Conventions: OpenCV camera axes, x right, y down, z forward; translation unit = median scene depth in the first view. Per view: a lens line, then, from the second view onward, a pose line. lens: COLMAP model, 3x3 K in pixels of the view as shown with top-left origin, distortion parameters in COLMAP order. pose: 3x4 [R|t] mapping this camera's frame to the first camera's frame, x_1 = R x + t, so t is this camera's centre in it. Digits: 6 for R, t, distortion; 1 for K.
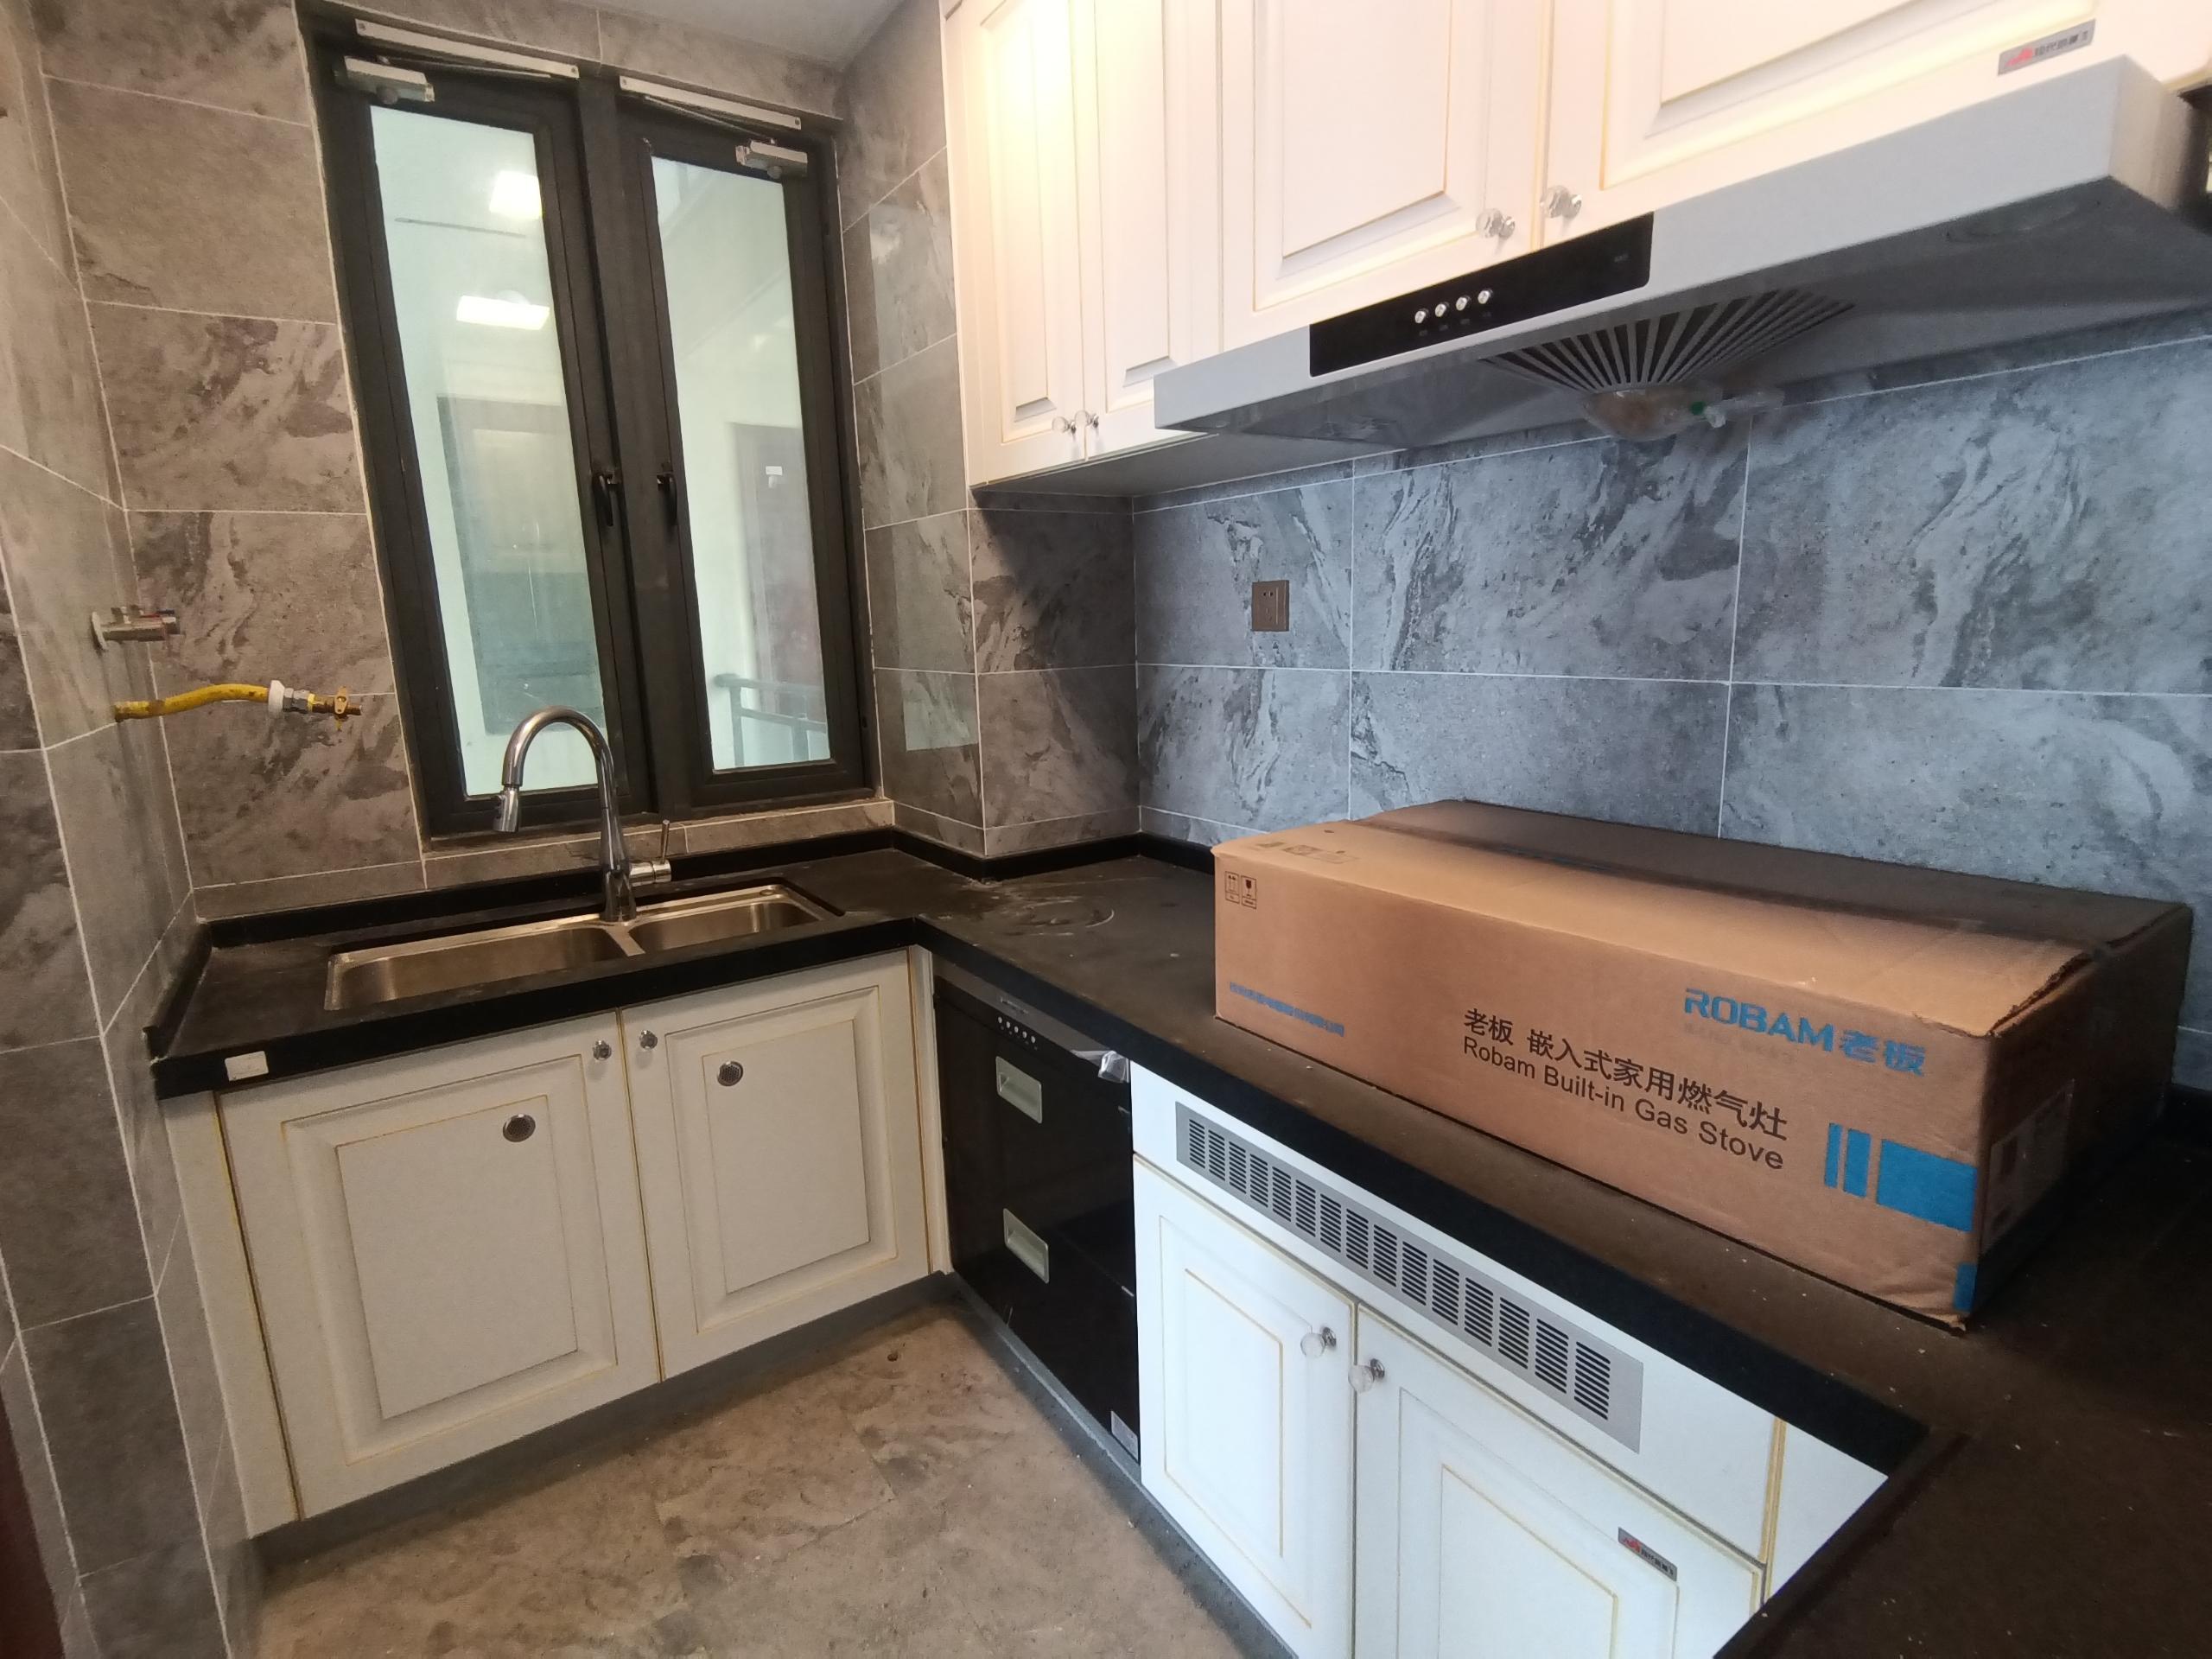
lens RADIAL K [[1095.4, 0, 1106.0], [0, 1095.4, 831.9], [0, 0, 1]] dist [0.009315, -0.000870]
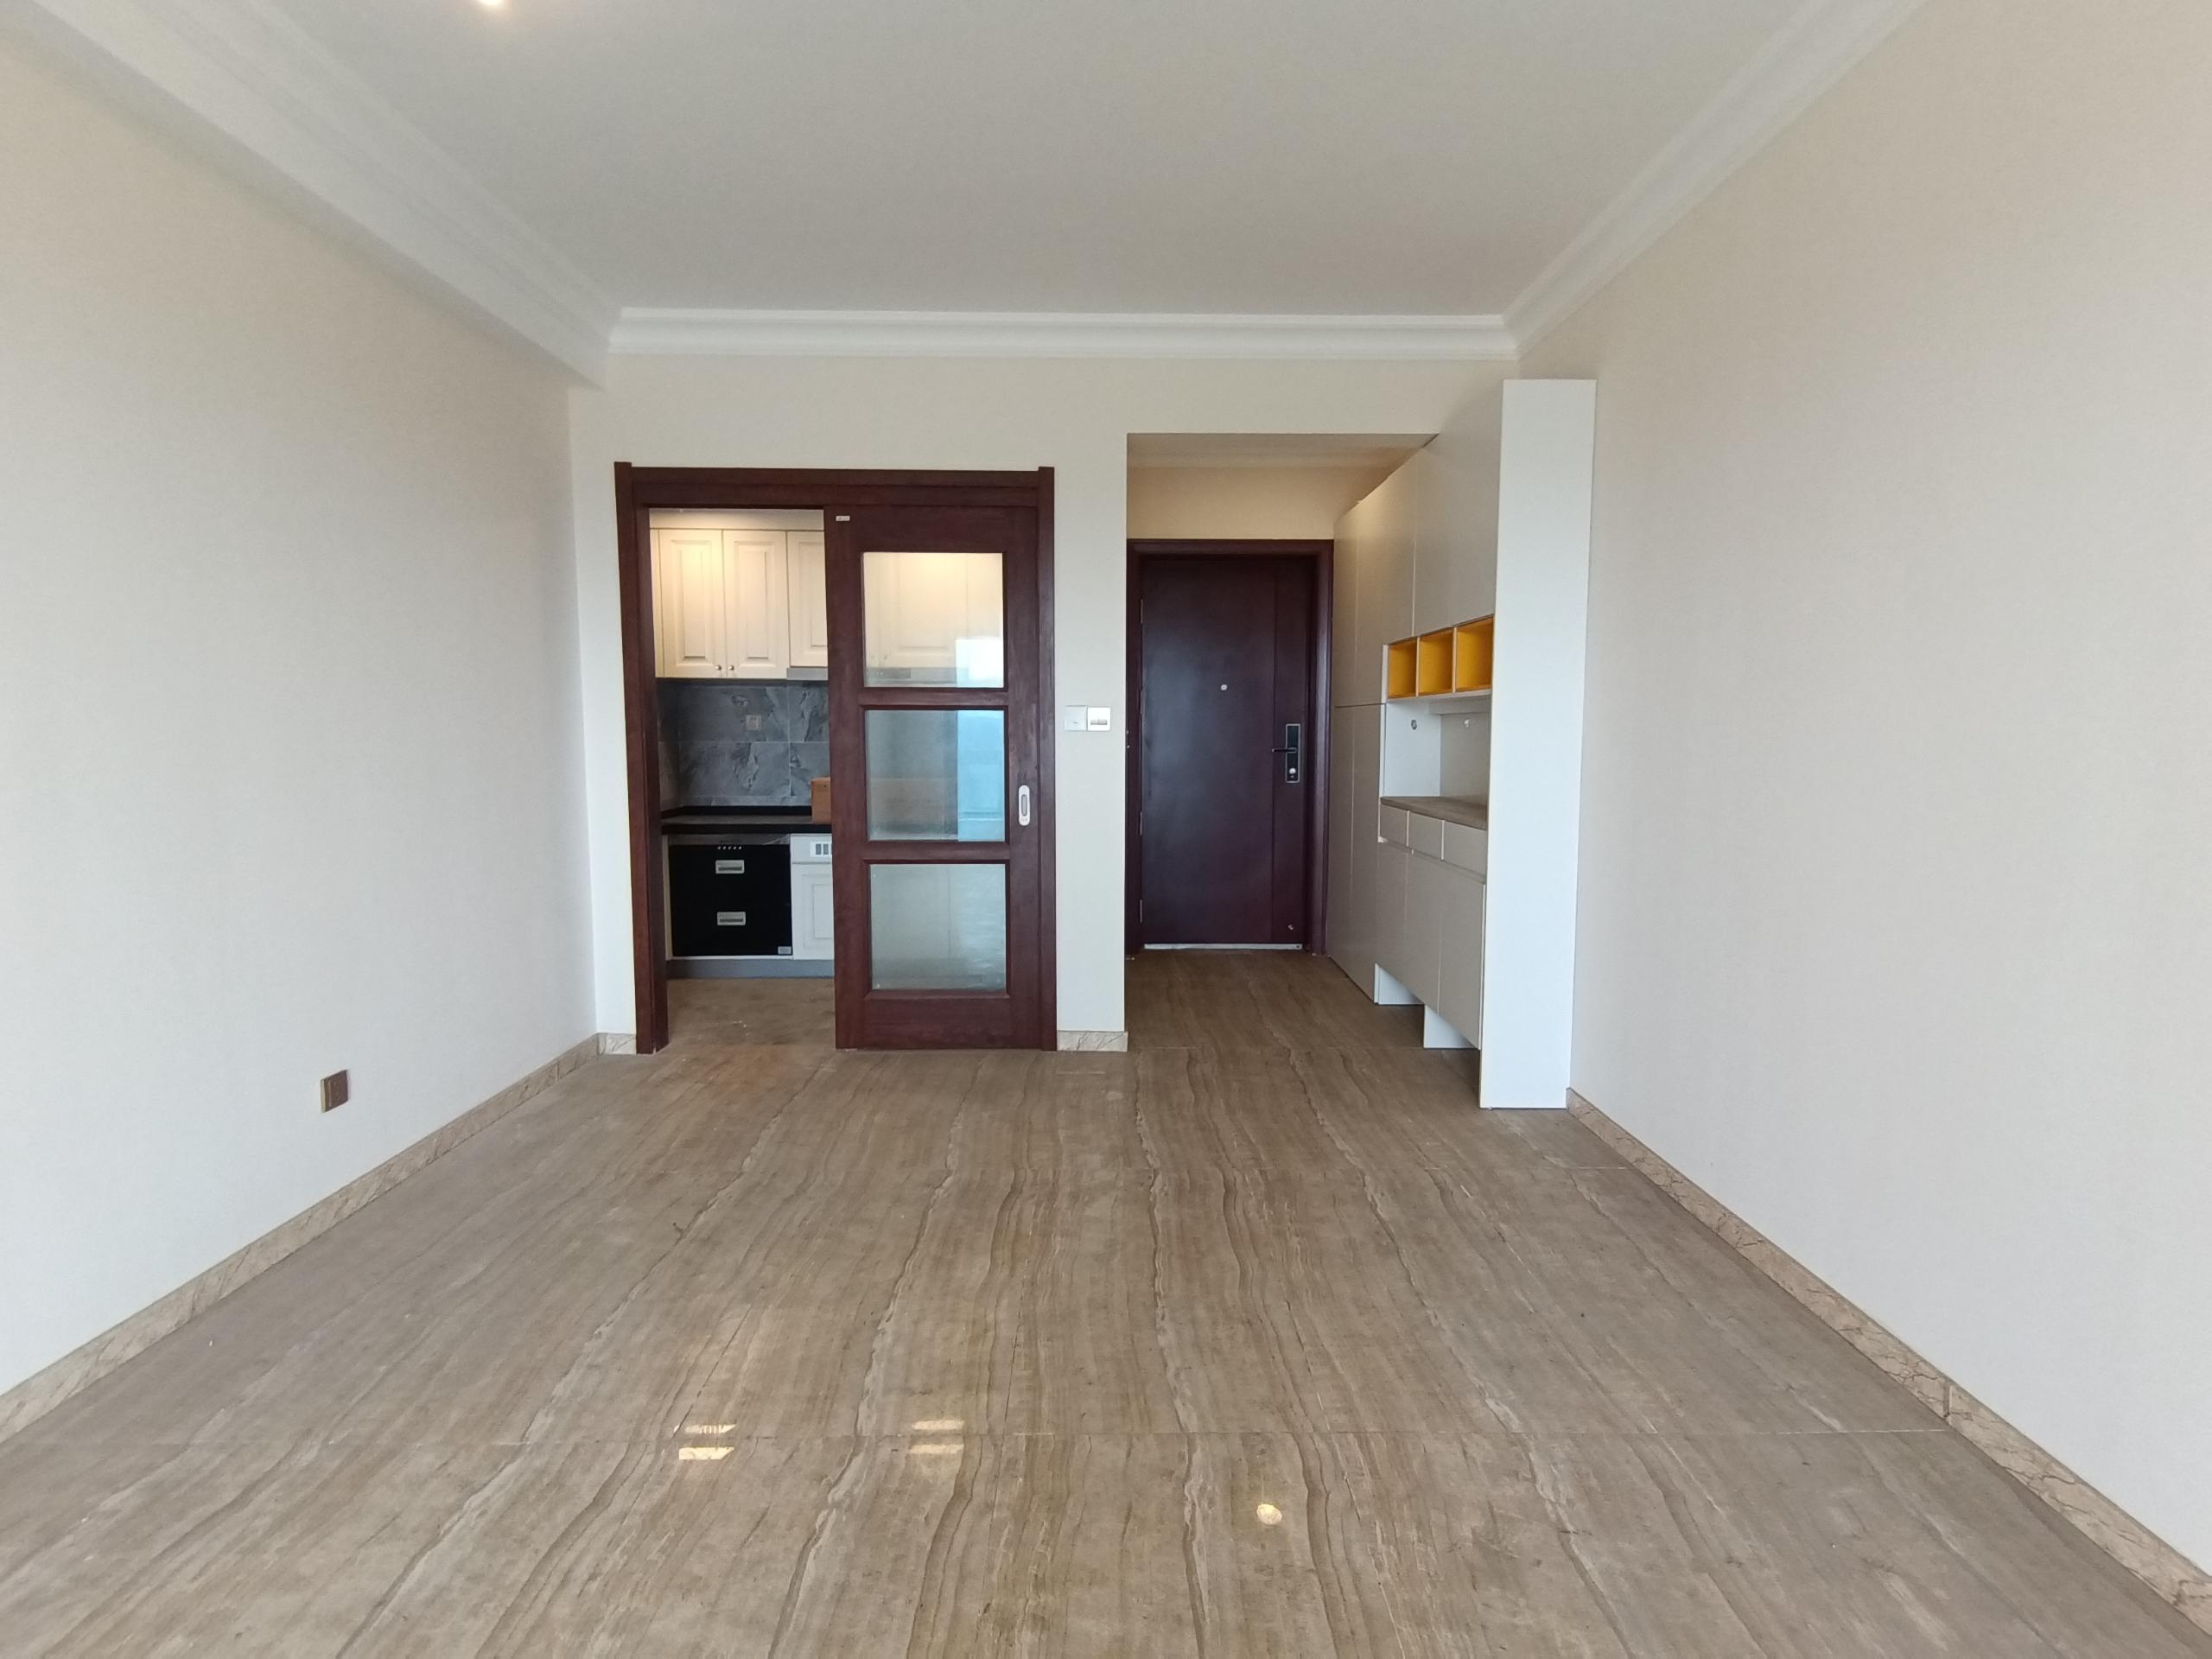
lens RADIAL K [[1095.4, 0, 1111.7], [0, 1095.4, 823.8], [0, 0, 1]] dist [0.009315, -0.000870]
pose [[0.557717, -0.043420, 0.828895, -1.815549], [0.141030, 0.989067, -0.043082, 0.347224], [-0.817962, 0.140926, 0.557743, -1.491405]]
